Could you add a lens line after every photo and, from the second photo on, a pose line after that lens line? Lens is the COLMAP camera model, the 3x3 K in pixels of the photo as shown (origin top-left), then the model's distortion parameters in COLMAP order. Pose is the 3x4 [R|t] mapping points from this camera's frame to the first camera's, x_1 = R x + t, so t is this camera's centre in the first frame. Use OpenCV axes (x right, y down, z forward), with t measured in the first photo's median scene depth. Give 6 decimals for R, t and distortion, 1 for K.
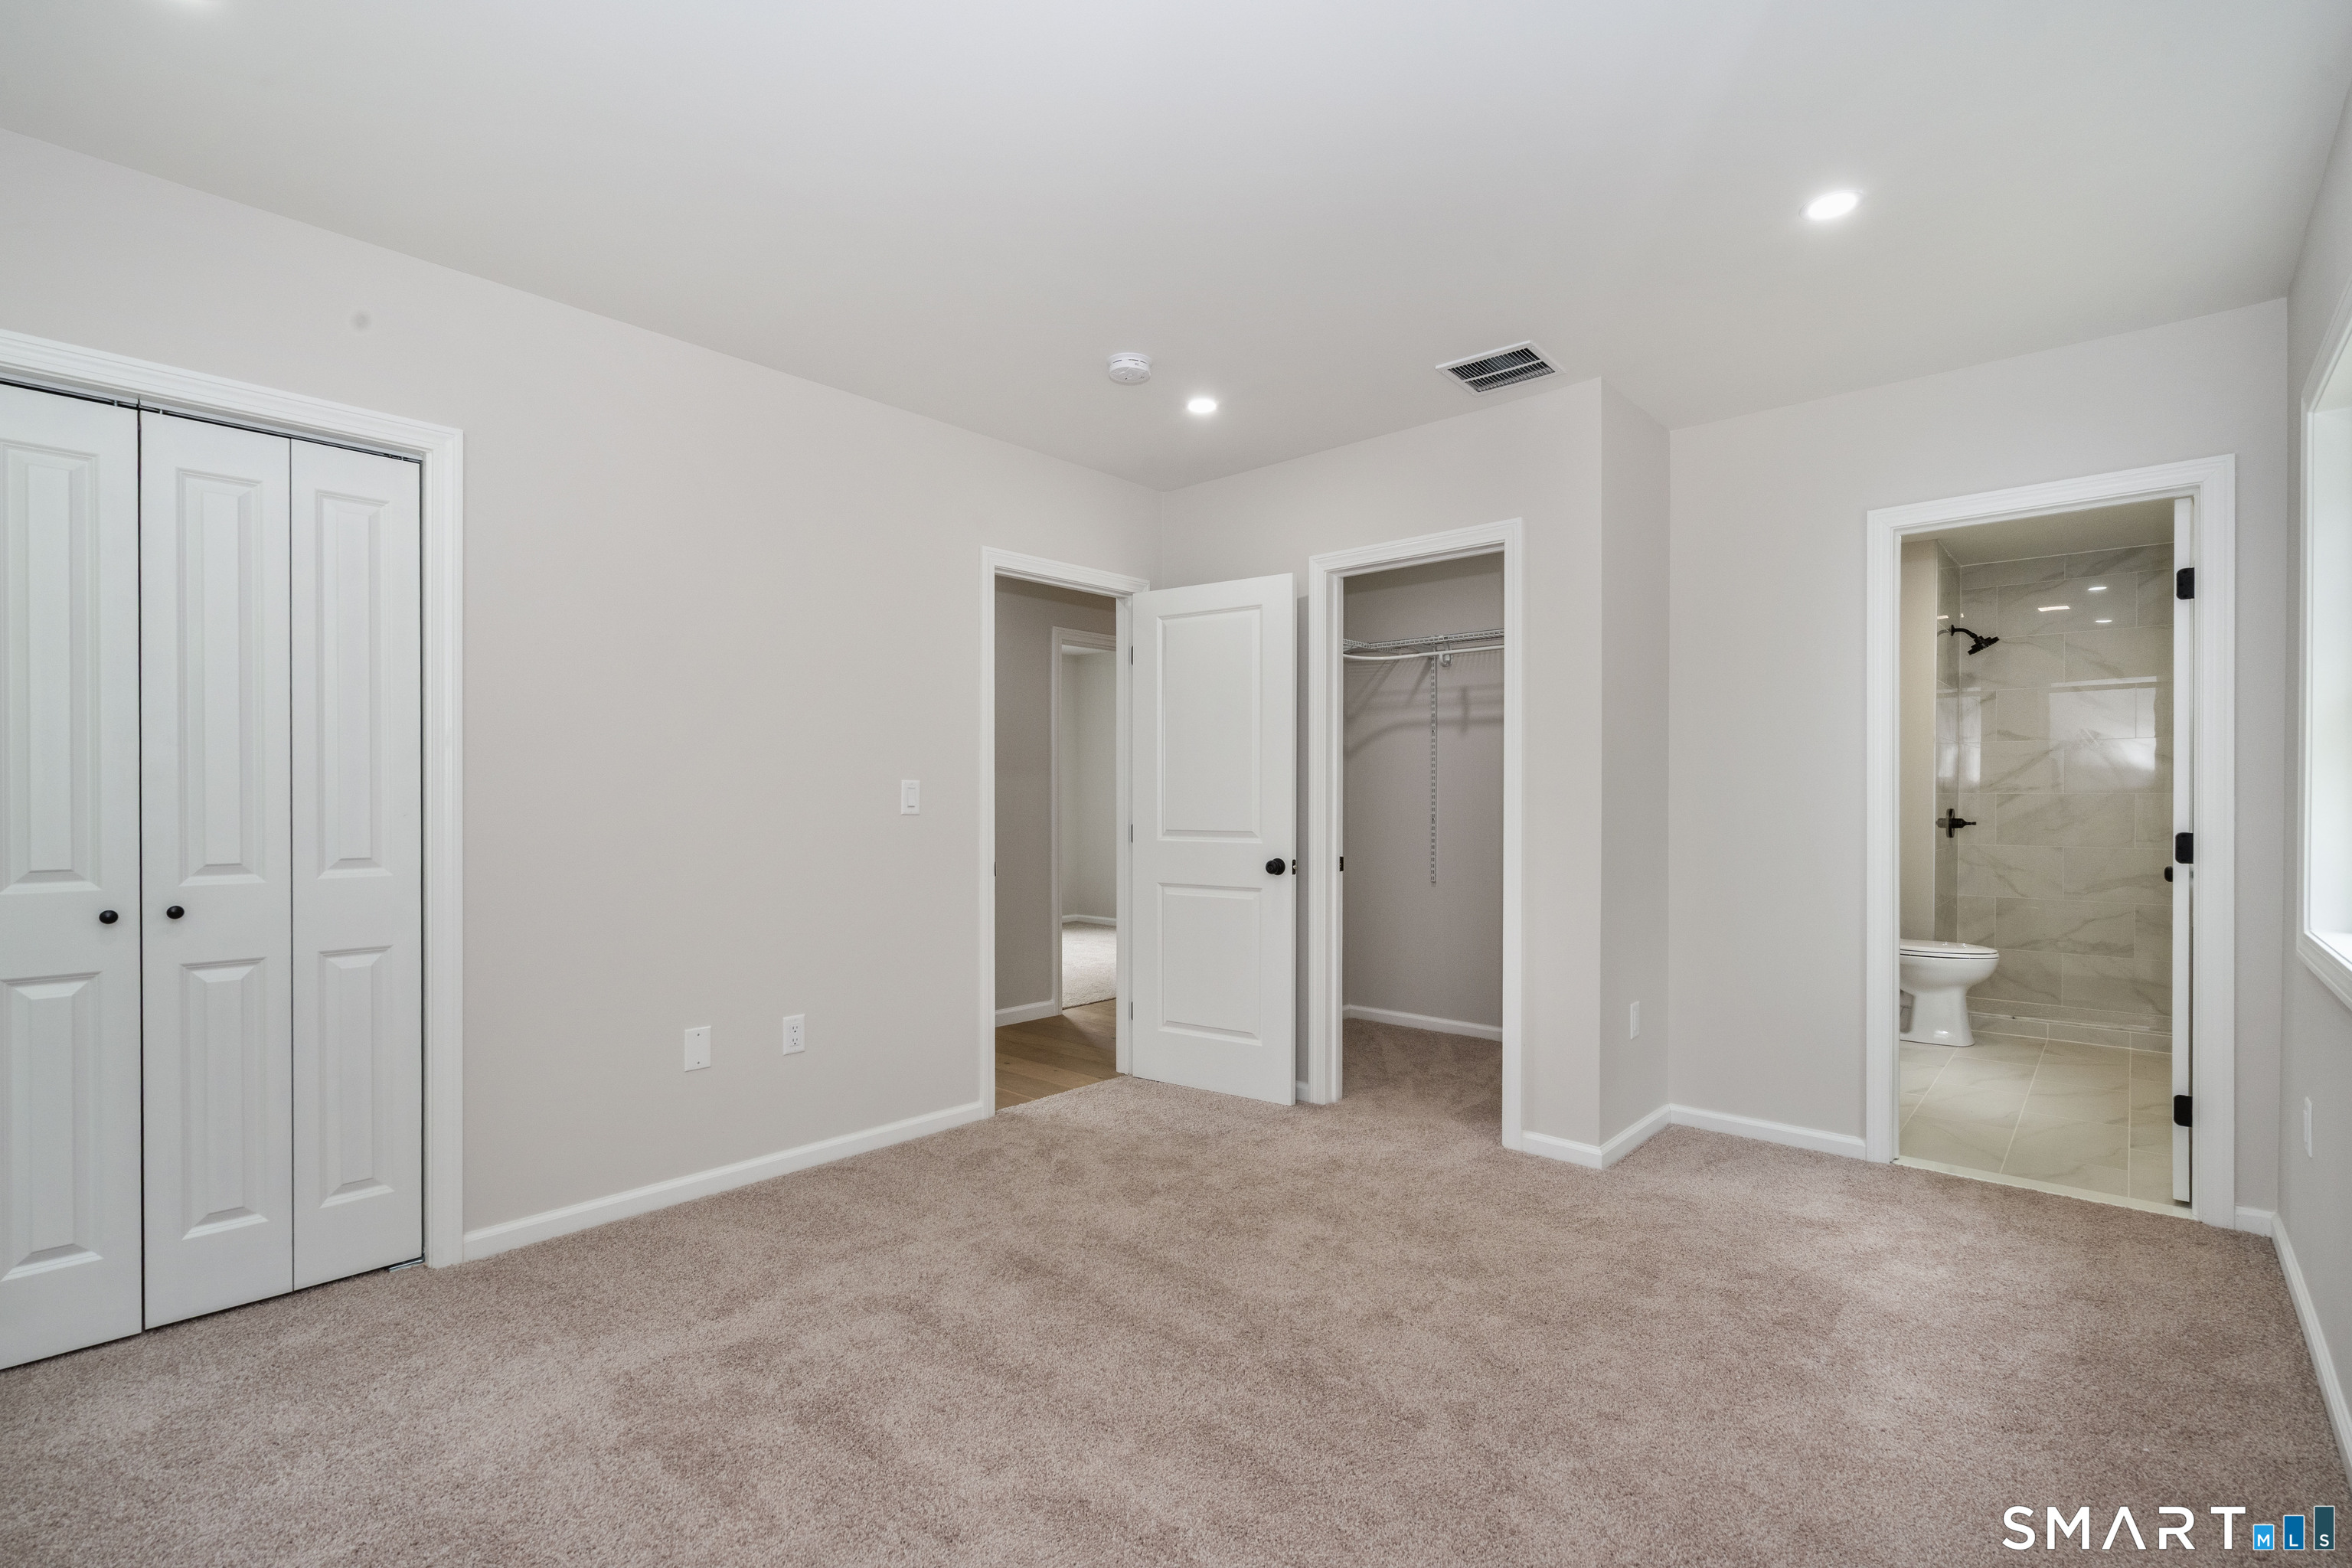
lens RADIAL K [[1062.5, 0, 1191.5], [0, 1062.5, 787.9], [0, 0, 1]] dist [0.001118, -0.000743]
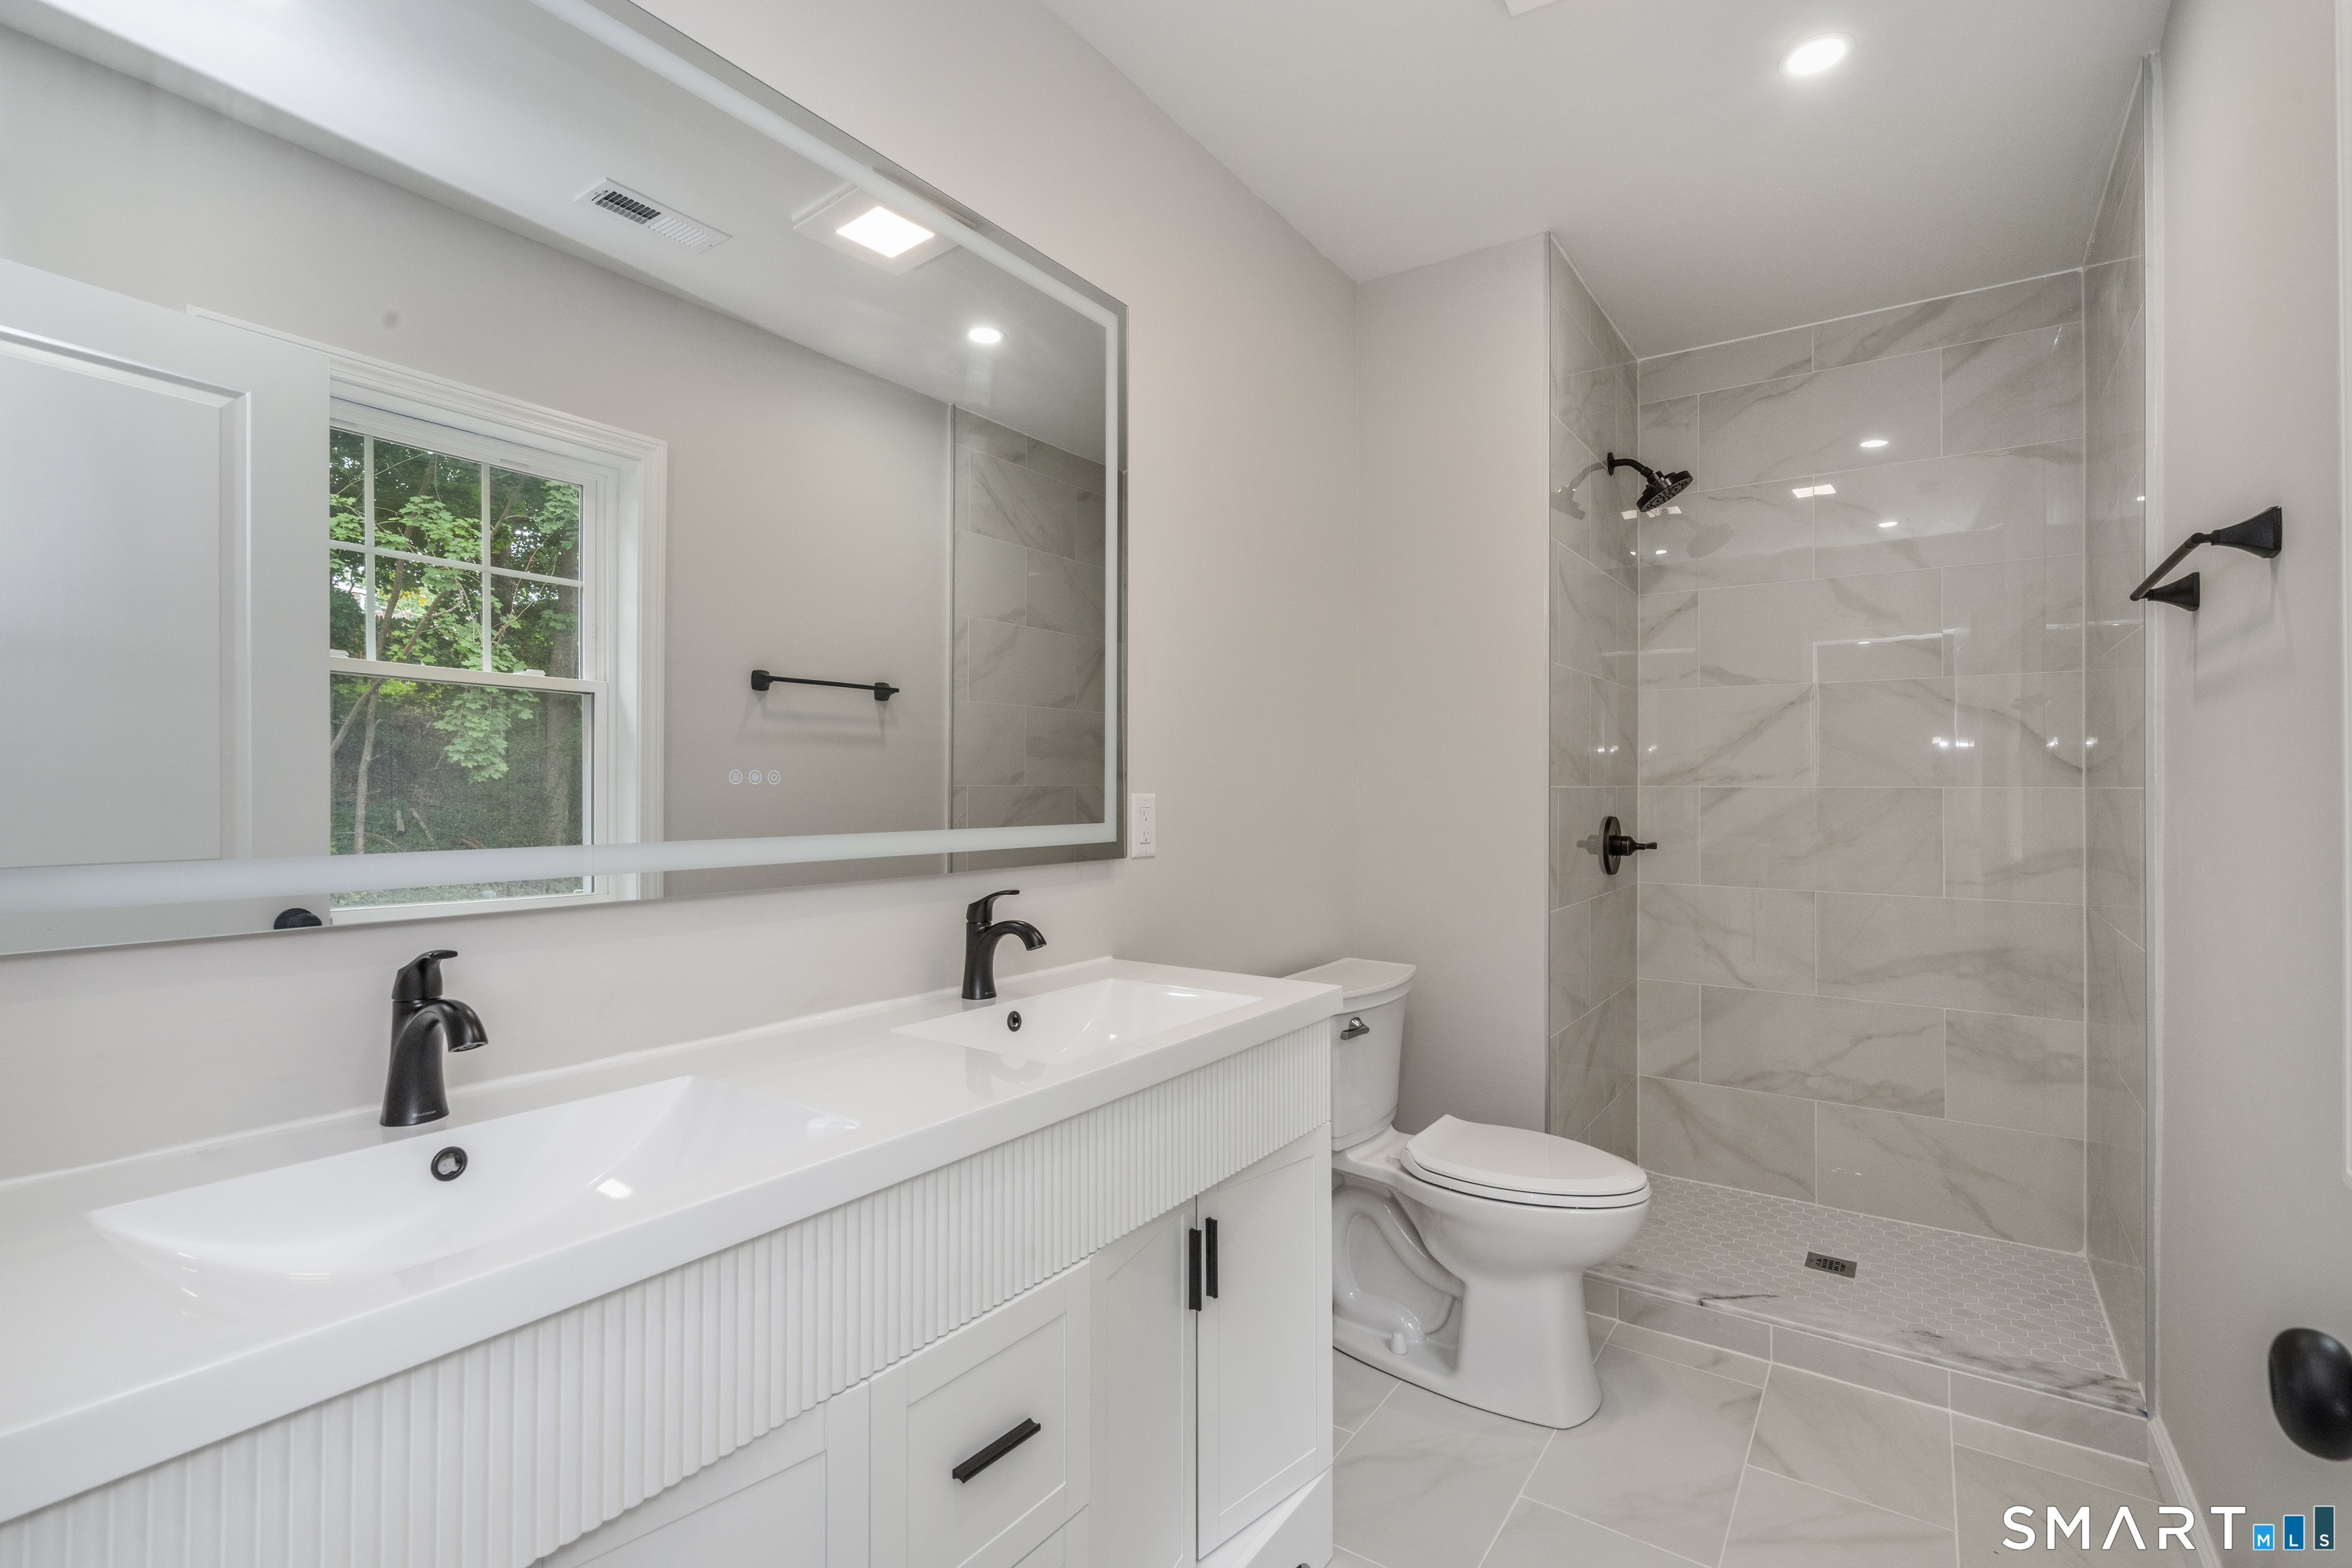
lens RADIAL K [[1062.5, 0, 1172.6], [0, 1062.5, 789.4], [0, 0, 1]] dist [0.001118, -0.000743]
pose [[0.992913, -0.003213, 0.118800, 0.450498], [0.004554, 0.999929, -0.011014, 0.011380], [-0.118756, 0.011477, 0.992857, 0.526595]]
